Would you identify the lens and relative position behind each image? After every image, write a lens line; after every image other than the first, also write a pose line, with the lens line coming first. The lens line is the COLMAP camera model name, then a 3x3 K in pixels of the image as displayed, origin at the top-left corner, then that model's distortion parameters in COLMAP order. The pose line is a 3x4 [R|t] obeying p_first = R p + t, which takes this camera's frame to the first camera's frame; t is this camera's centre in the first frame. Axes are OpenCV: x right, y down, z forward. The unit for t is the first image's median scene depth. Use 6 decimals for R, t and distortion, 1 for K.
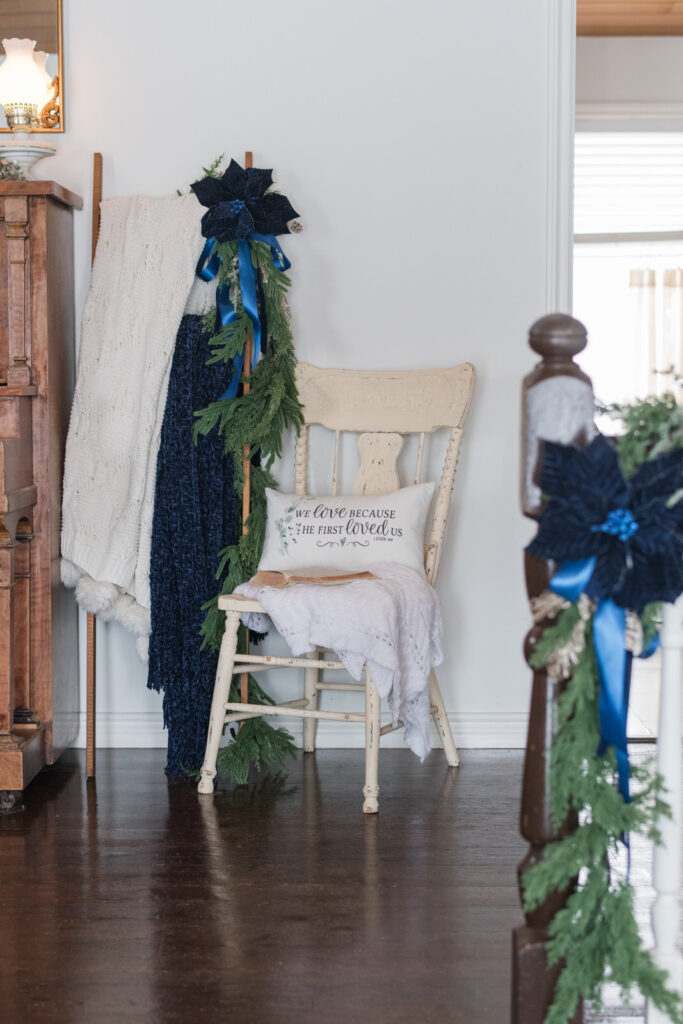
lens RADIAL K [[1688.6, 0, 341.5], [0, 1688.6, 512.0], [0, 0, 1]] dist [-0.011197, -0.151562]
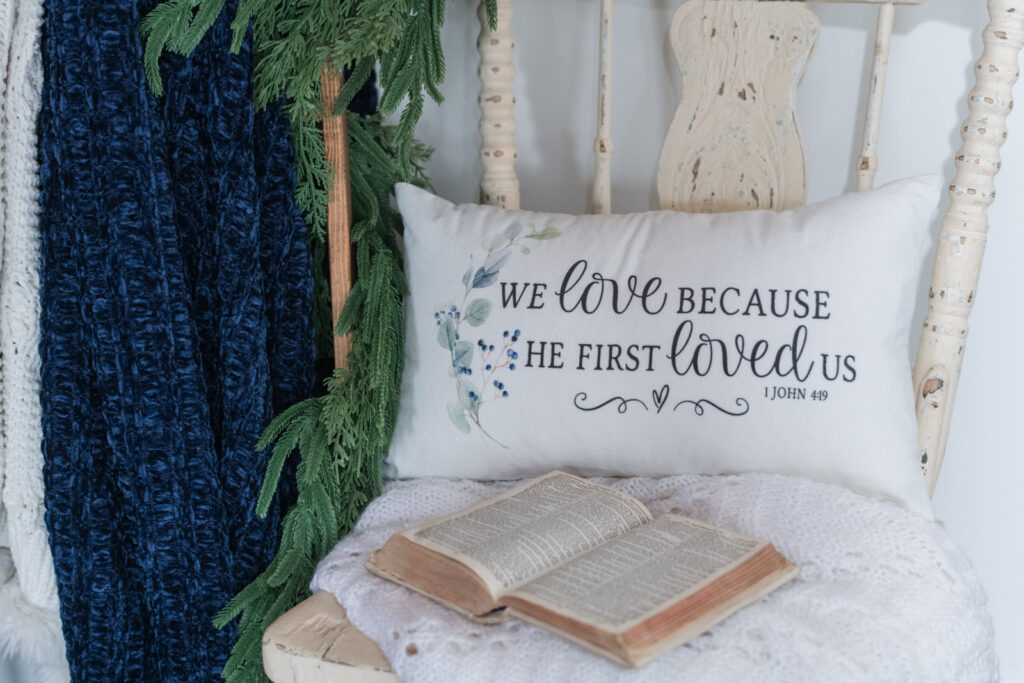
lens RADIAL K [[1688.6, 0, 512.0], [0, 1688.6, 341.5], [0, 0, 1]] dist [-0.011197, -0.151562]
pose [[0.999000, -0.040190, 0.019588, -0.031685], [0.033416, 0.962259, 0.270077, -0.076019], [-0.029703, -0.269153, 0.962639, 0.704763]]
